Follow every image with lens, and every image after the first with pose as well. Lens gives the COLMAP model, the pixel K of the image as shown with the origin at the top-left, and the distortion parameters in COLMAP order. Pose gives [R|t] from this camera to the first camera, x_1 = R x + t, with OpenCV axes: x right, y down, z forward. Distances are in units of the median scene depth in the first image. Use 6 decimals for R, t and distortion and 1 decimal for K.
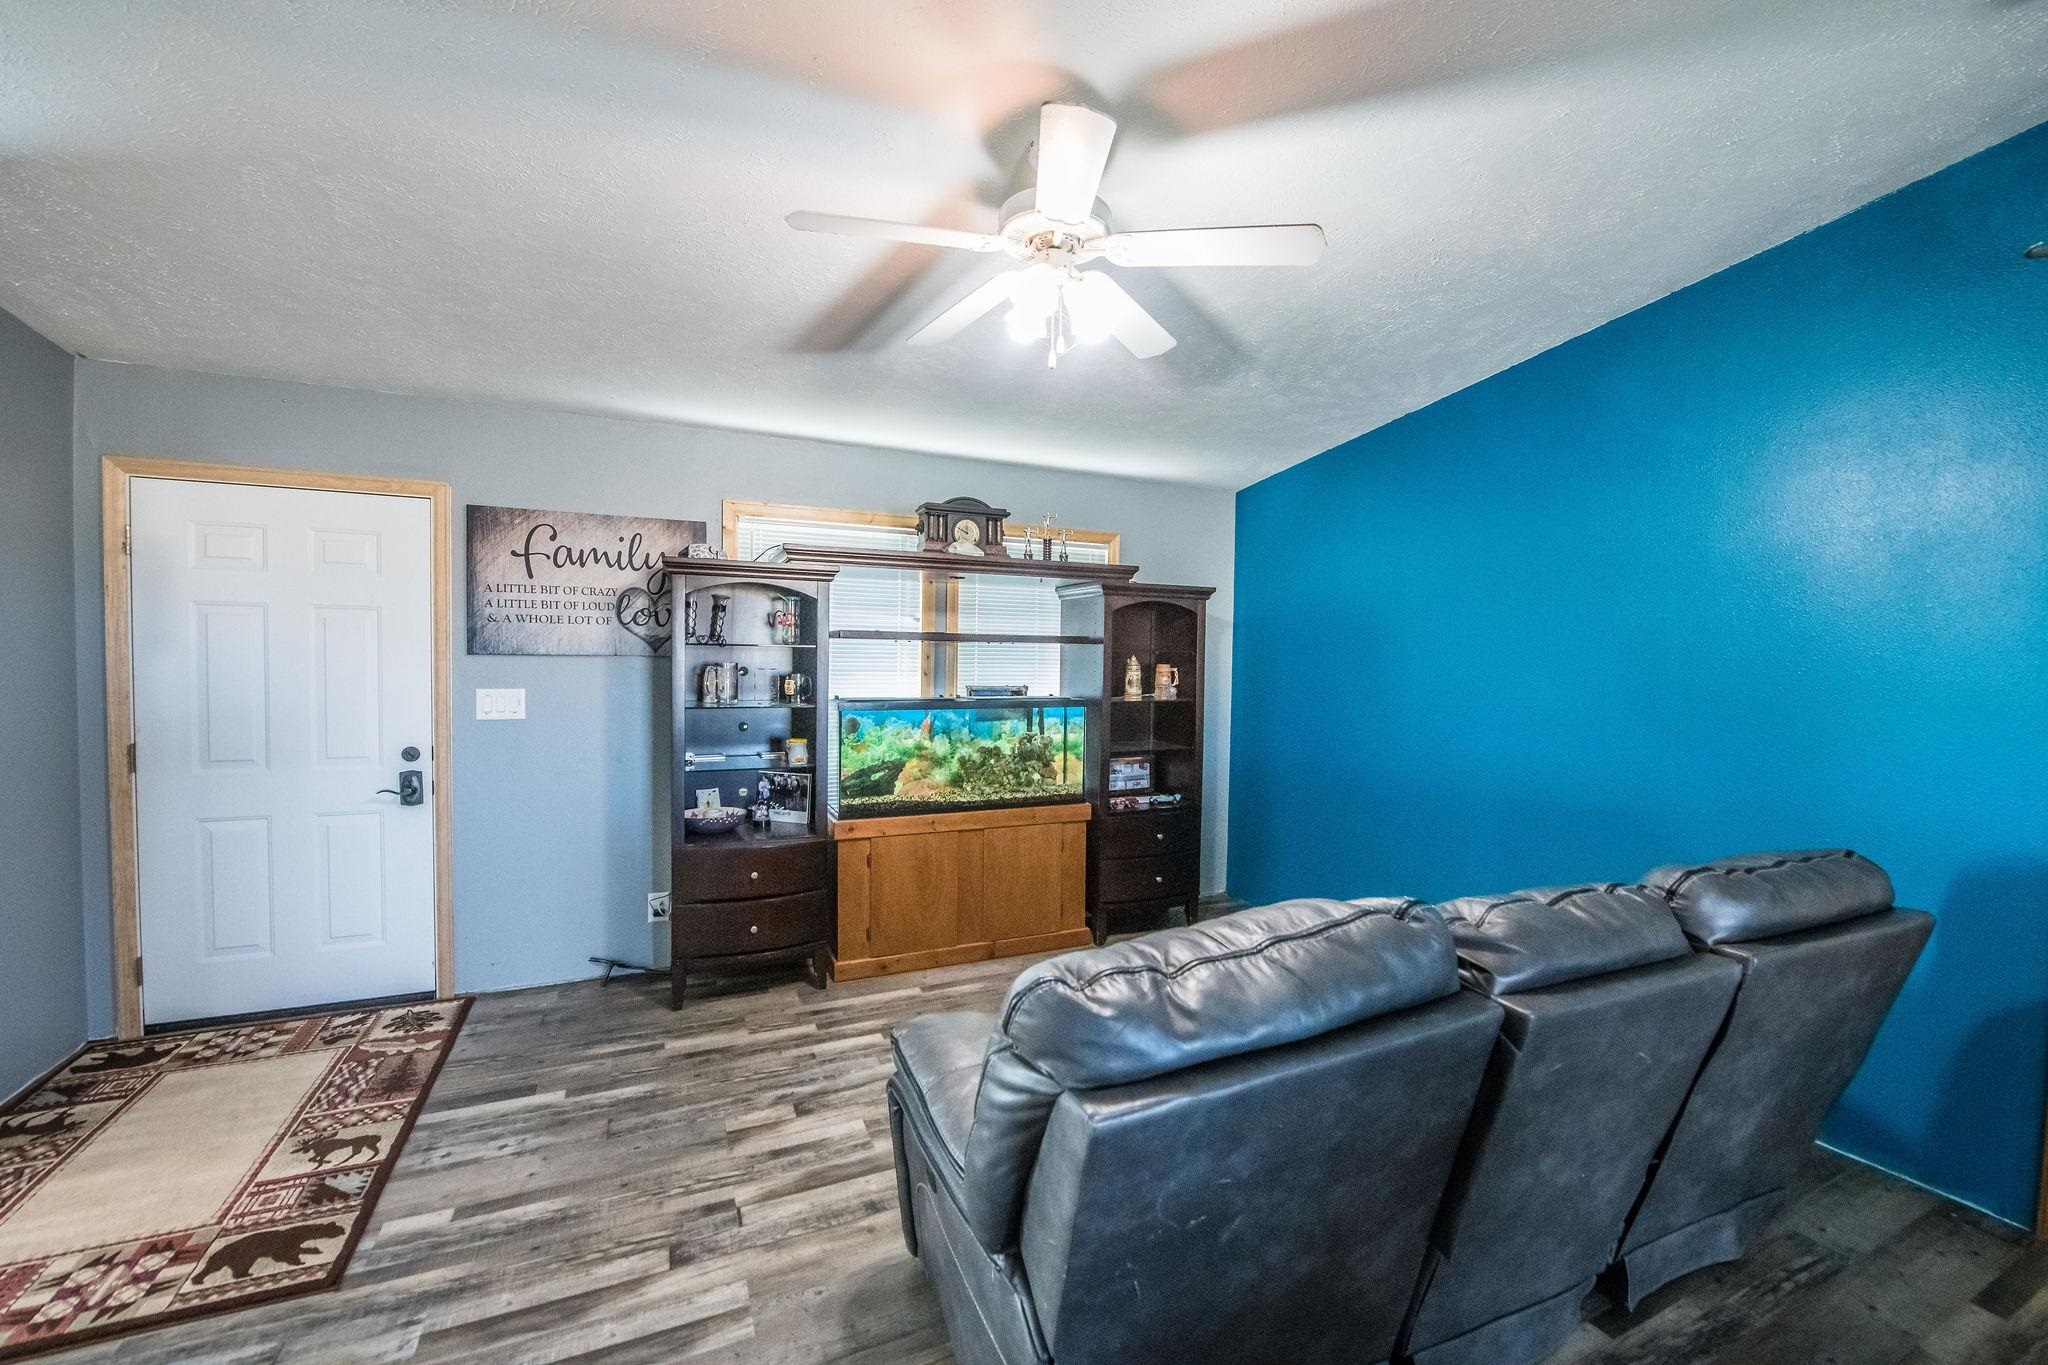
lens RADIAL K [[818.9, 0, 1020.5], [0, 818.9, 678.7], [0, 0, 1]] dist [-0.013809, -0.001359]
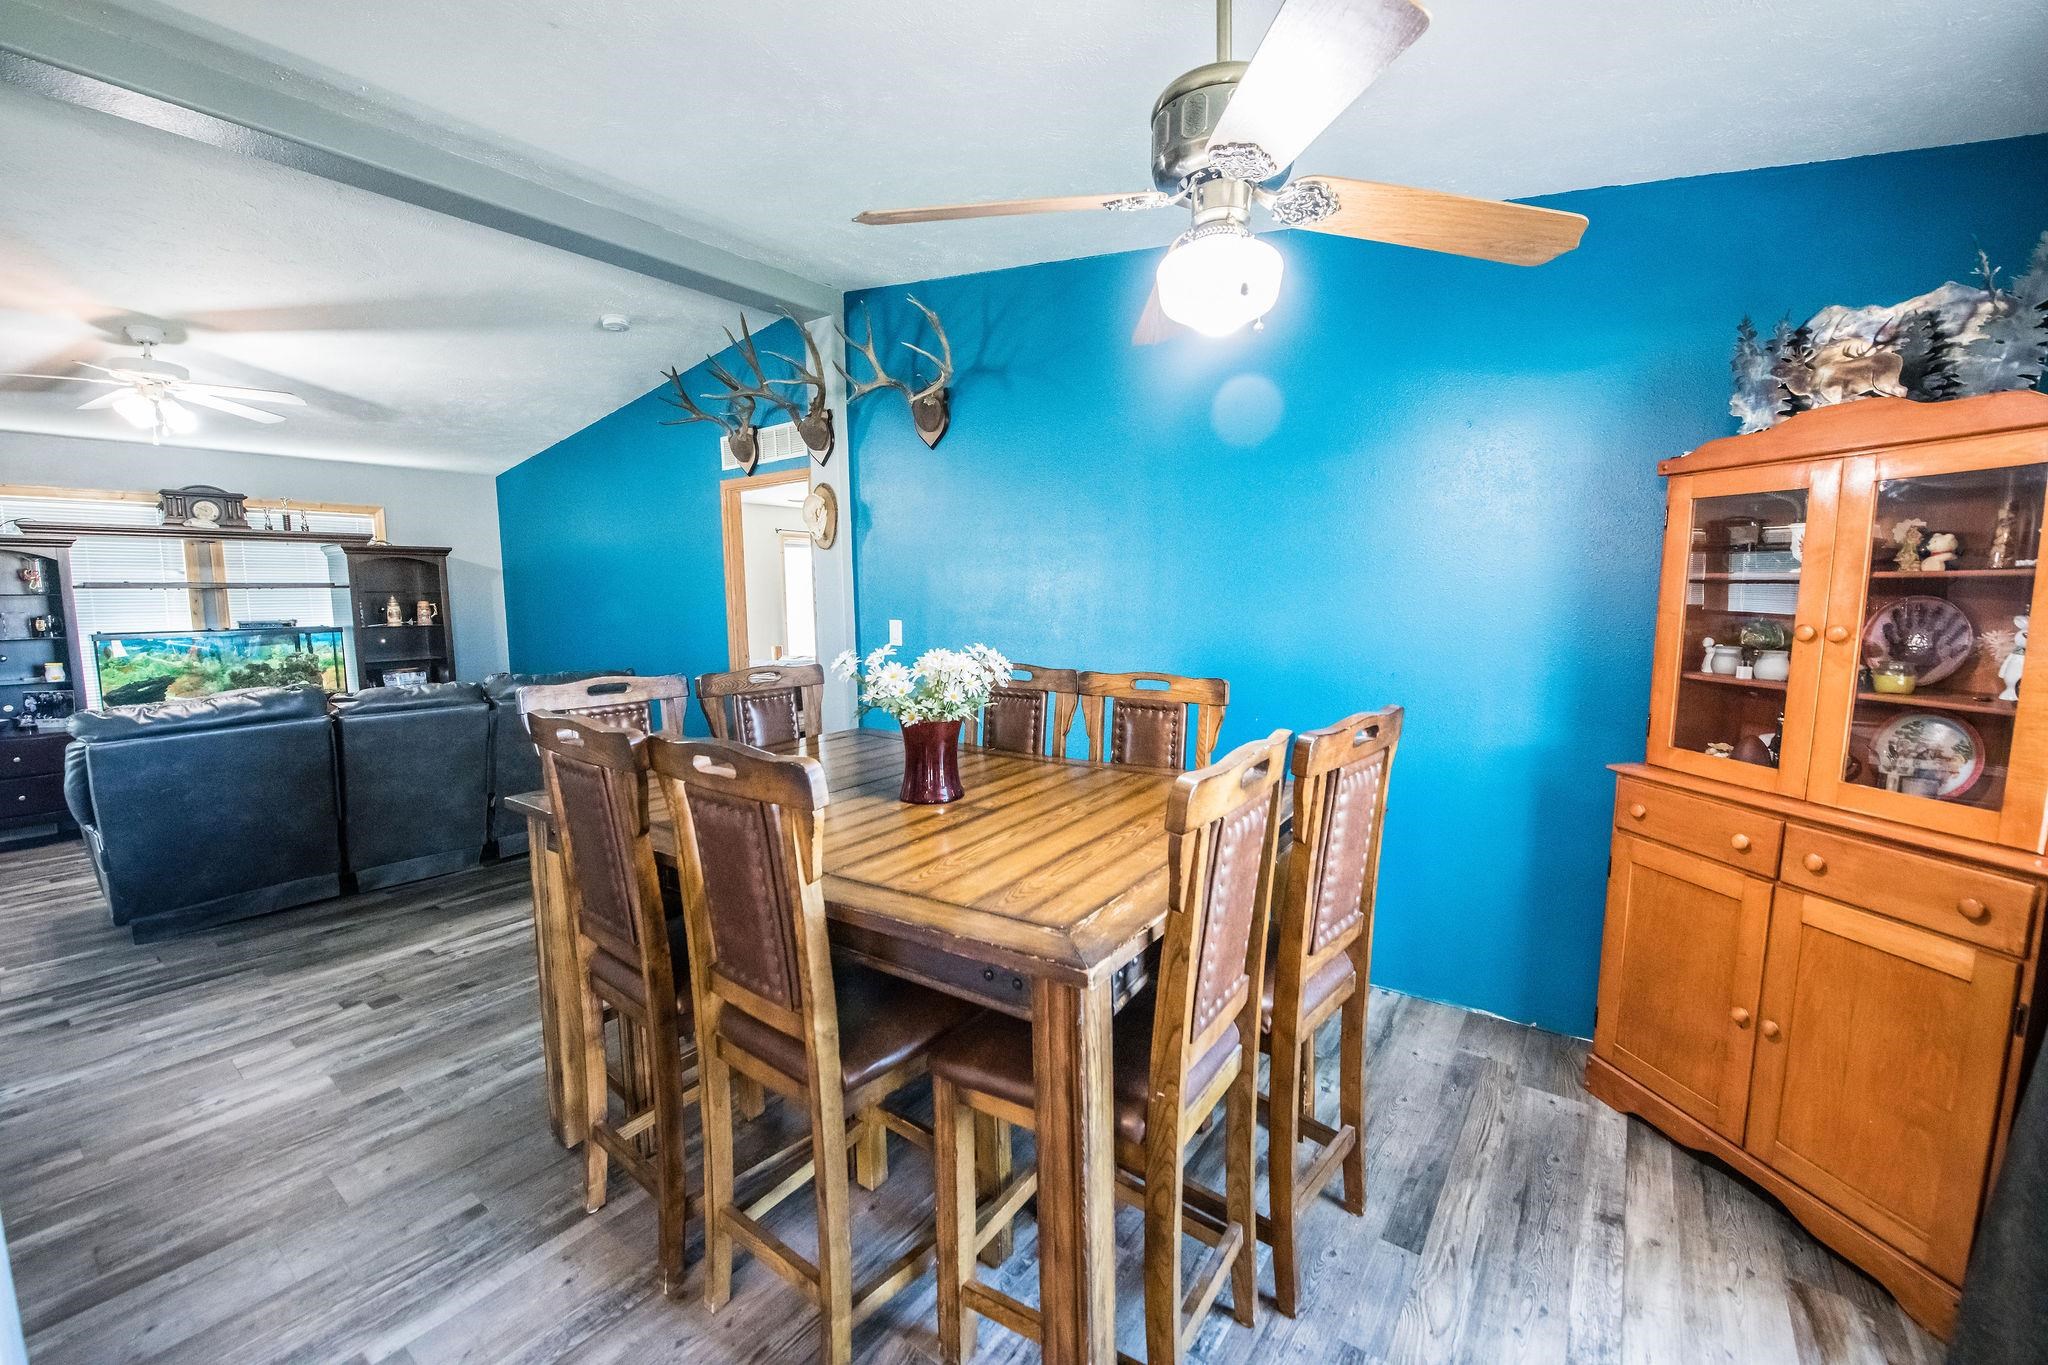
lens RADIAL K [[818.9, 0, 1015.2], [0, 818.9, 687.1], [0, 0, 1]] dist [-0.013809, -0.001359]
pose [[0.874629, -0.078290, 0.478429, 0.433338], [0.037512, 0.994845, 0.094219, 0.041490], [-0.483339, -0.064460, 0.873057, -0.838519]]
